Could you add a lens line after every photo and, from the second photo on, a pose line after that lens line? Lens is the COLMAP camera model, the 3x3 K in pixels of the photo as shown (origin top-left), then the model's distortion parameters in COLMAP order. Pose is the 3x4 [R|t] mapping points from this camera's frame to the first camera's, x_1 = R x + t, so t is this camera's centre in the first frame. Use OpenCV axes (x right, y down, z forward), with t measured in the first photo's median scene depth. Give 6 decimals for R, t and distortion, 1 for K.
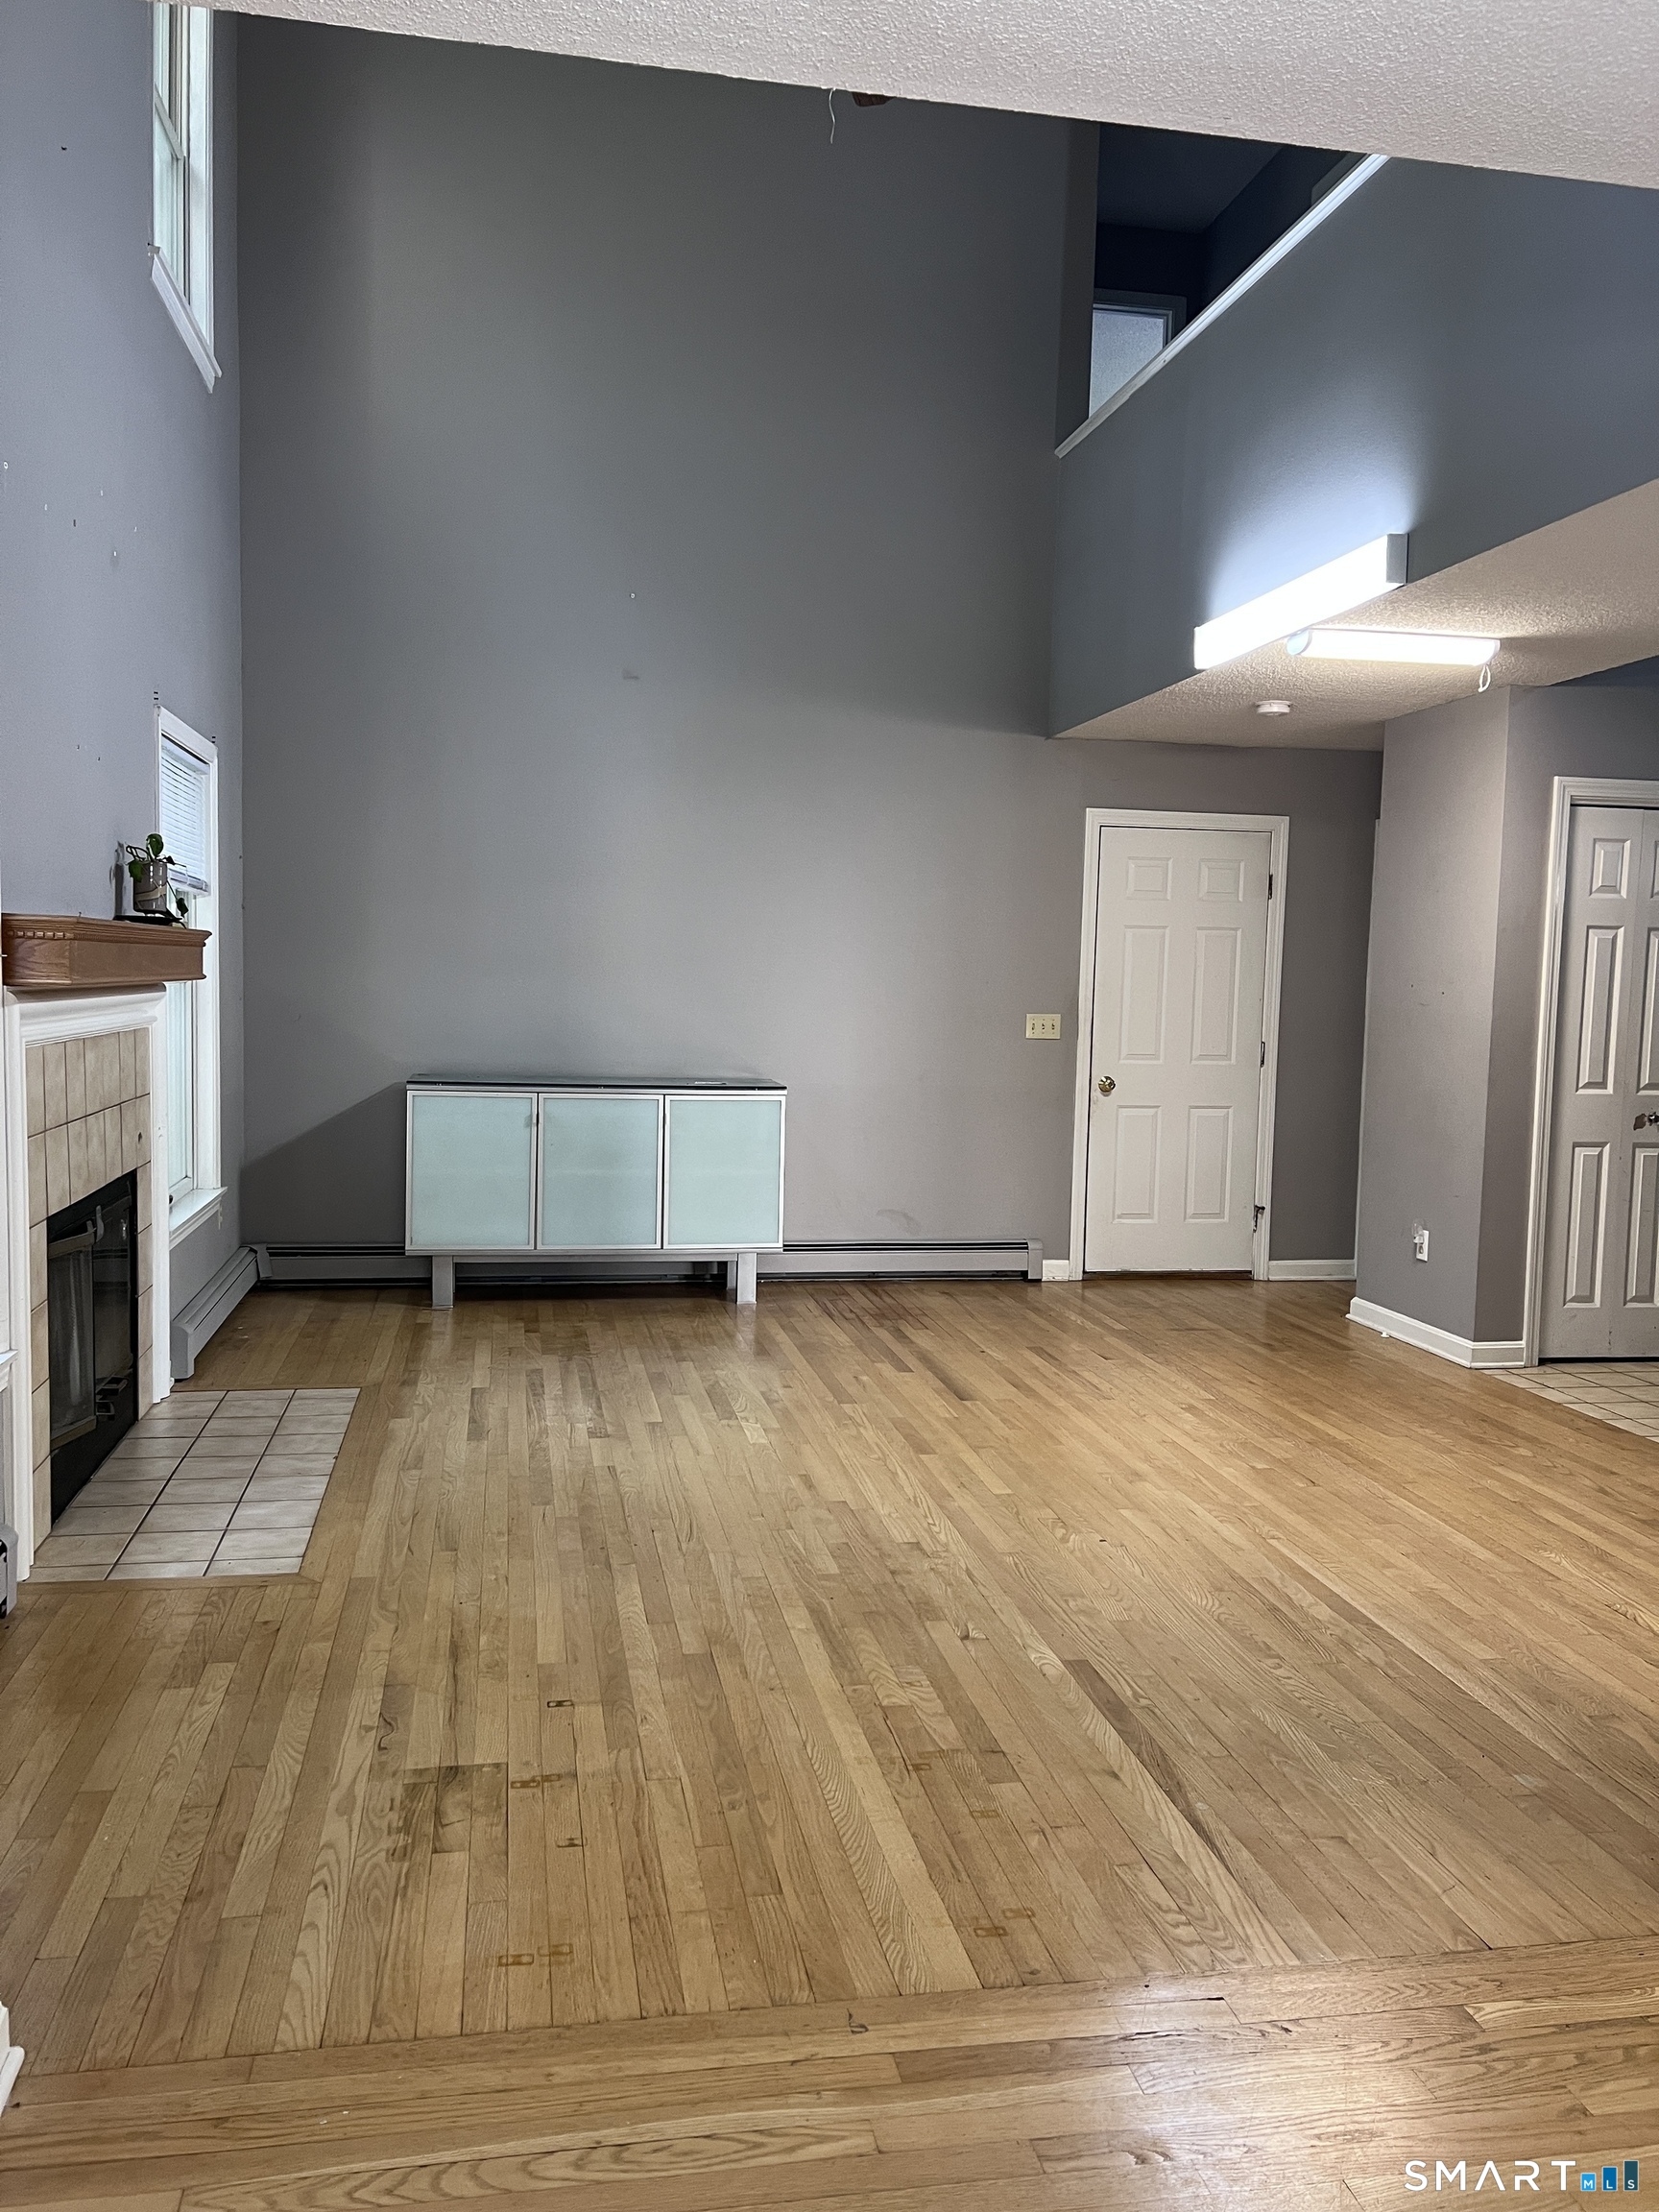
lens RADIAL K [[1660.6, 0, 818.7], [0, 1660.6, 1101.7], [0, 0, 1]] dist [0.095120, -0.153589]
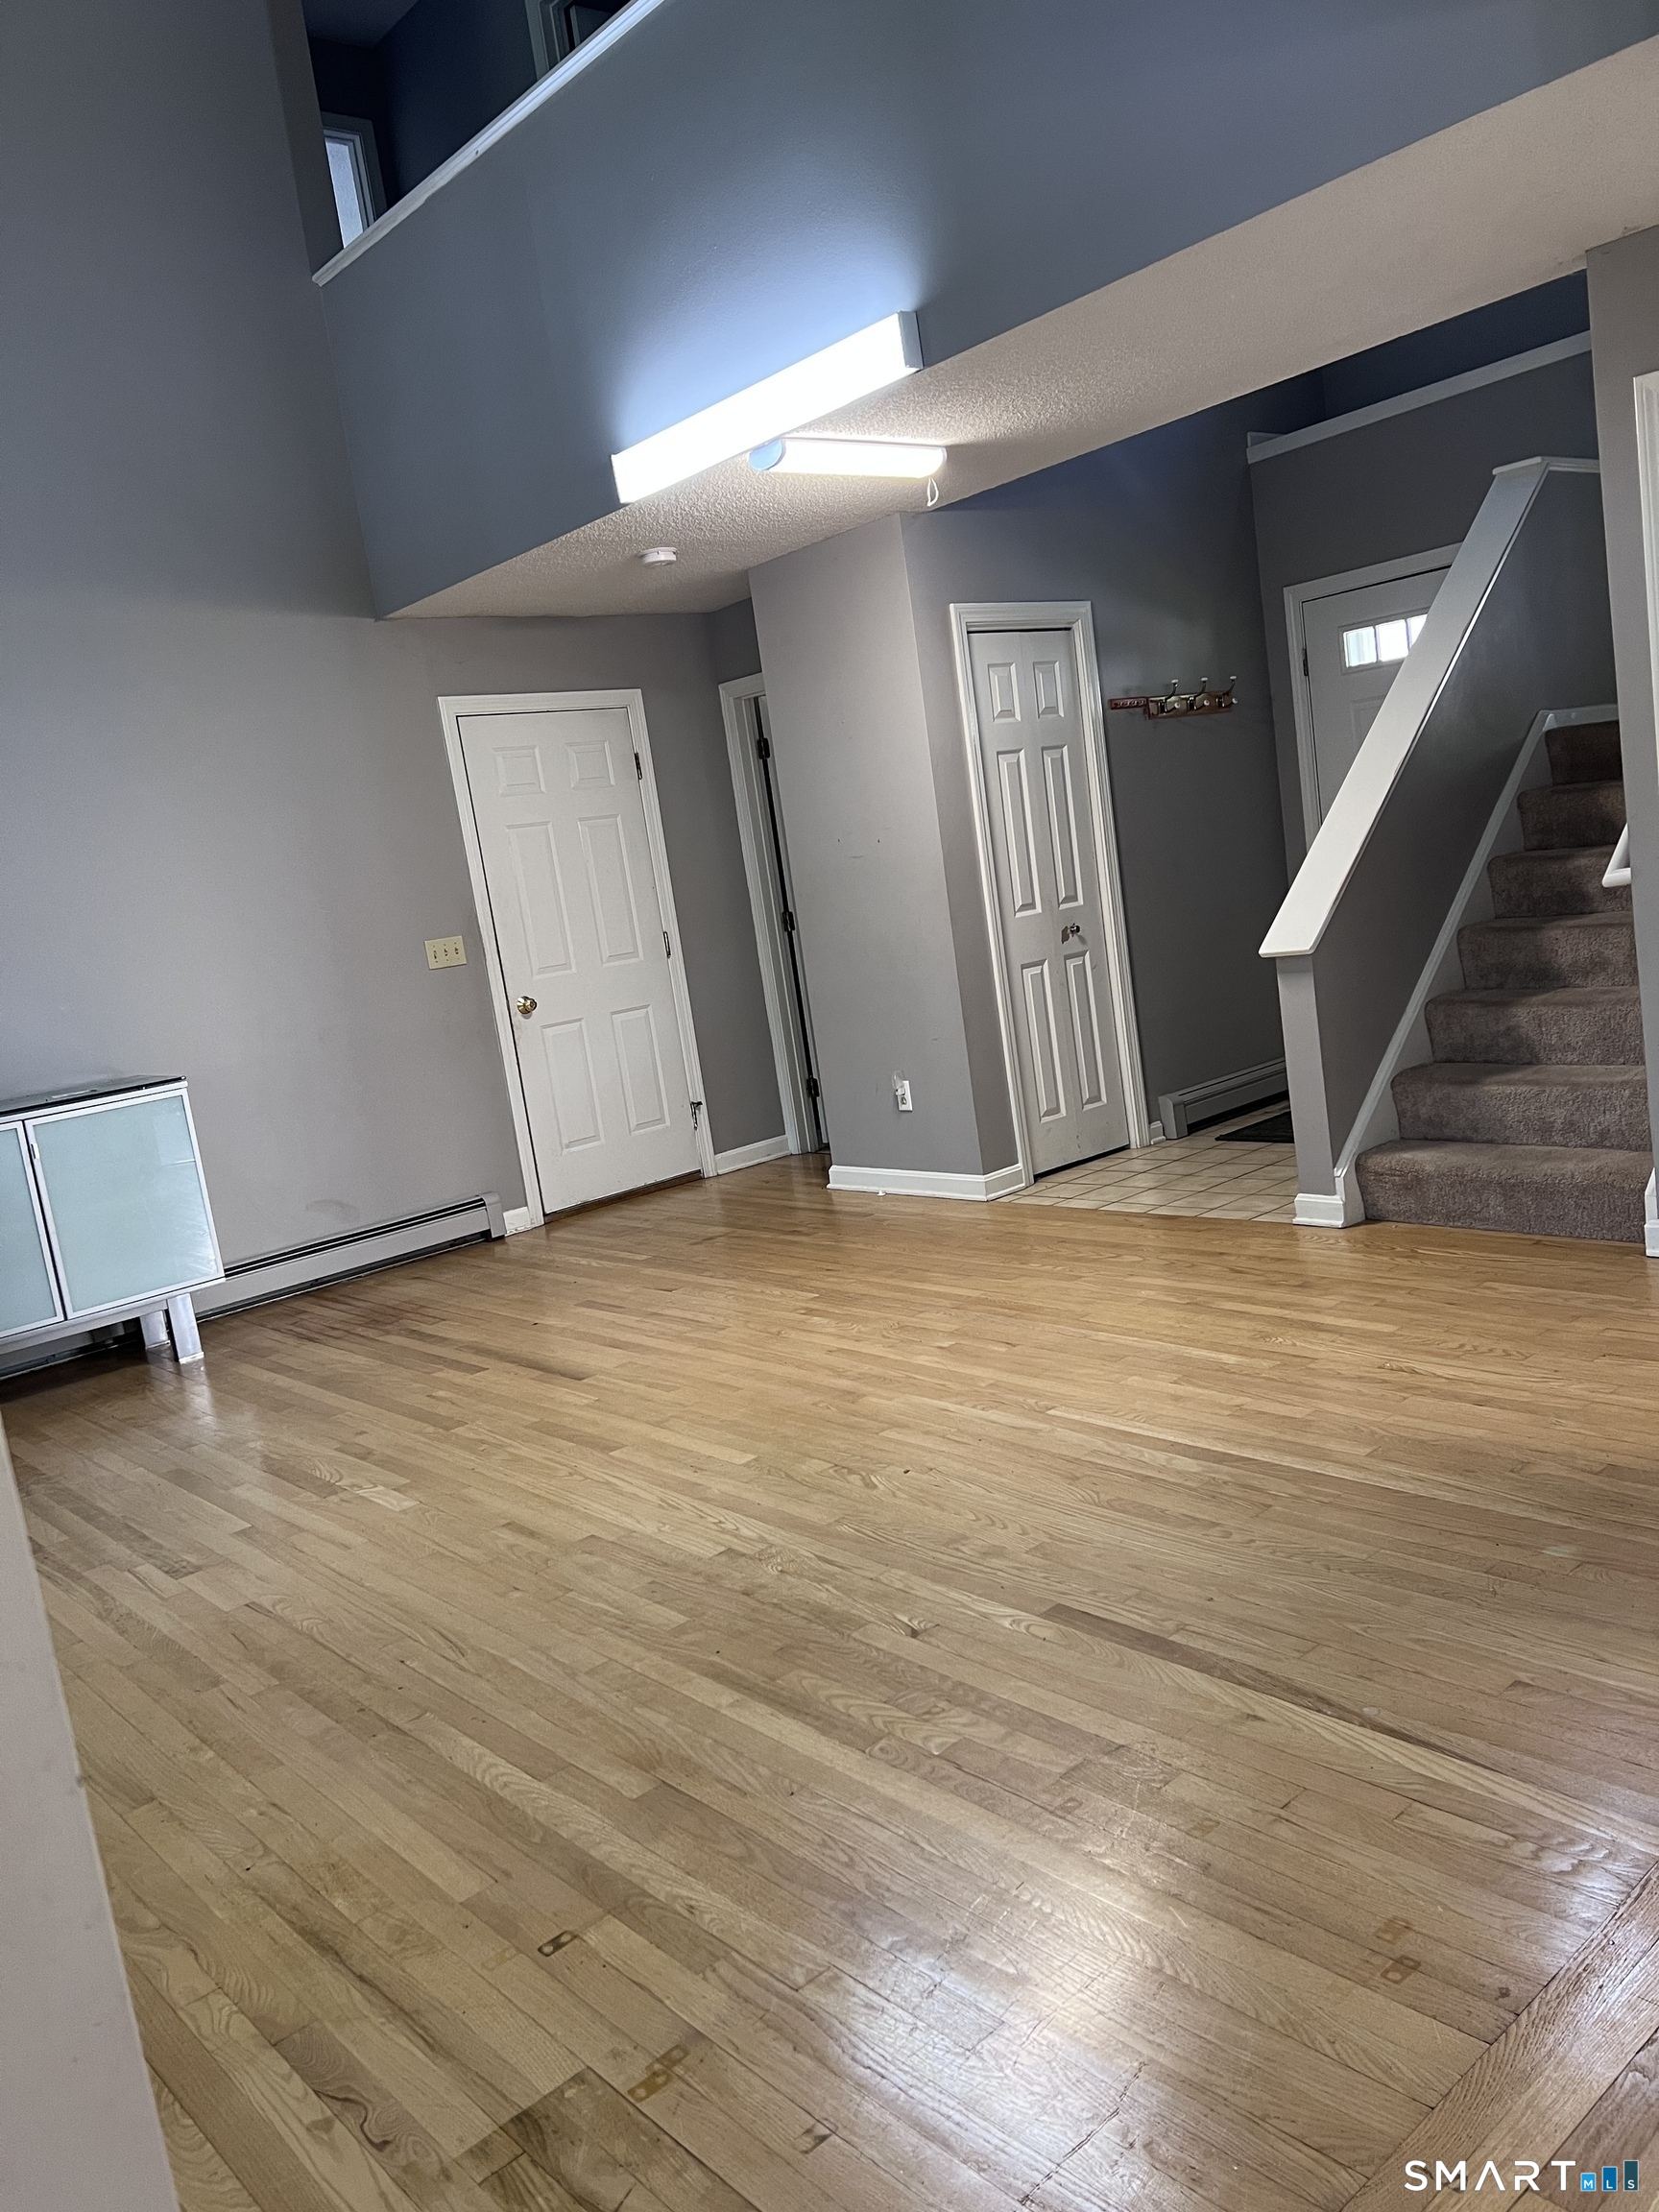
lens RADIAL K [[1651.4, 0, 829.5], [0, 1651.4, 1106.0], [0, 0, 1]] dist [0.054414, -0.058750]
pose [[0.848057, -0.218315, 0.482844, -0.206508], [0.199848, 0.975672, 0.090137, -0.007666], [-0.490776, 0.020054, 0.871055, 0.231197]]
